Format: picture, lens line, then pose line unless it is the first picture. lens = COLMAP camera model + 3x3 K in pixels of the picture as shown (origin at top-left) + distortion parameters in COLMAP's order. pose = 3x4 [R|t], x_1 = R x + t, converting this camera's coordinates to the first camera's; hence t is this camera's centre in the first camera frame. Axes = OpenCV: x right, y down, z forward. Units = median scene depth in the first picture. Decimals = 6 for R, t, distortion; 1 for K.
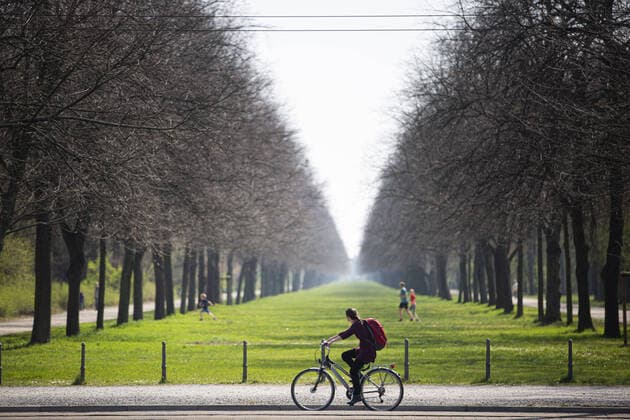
lens RADIAL K [[3183.3, 0, 315.1], [0, 3183.3, 209.9], [0, 0, 1]] dist [0.057591, 8.572031]
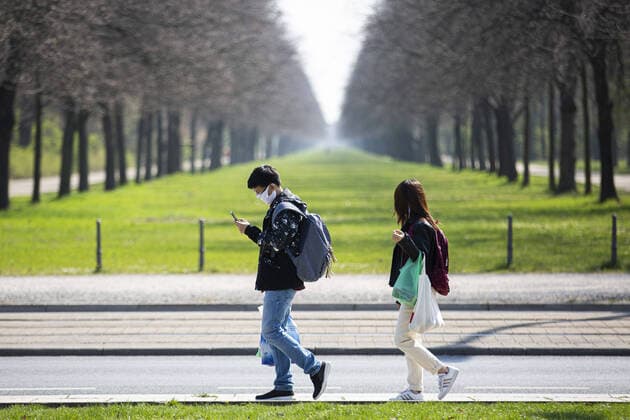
lens RADIAL K [[3183.3, 0, 315.1], [0, 3183.3, 209.9], [0, 0, 1]] dist [0.057591, 8.572031]
pose [[0.999954, -0.005142, 0.008059, -0.000280], [0.004813, 0.999175, 0.040328, 0.004838], [-0.008260, -0.040288, 0.999154, 0.138128]]
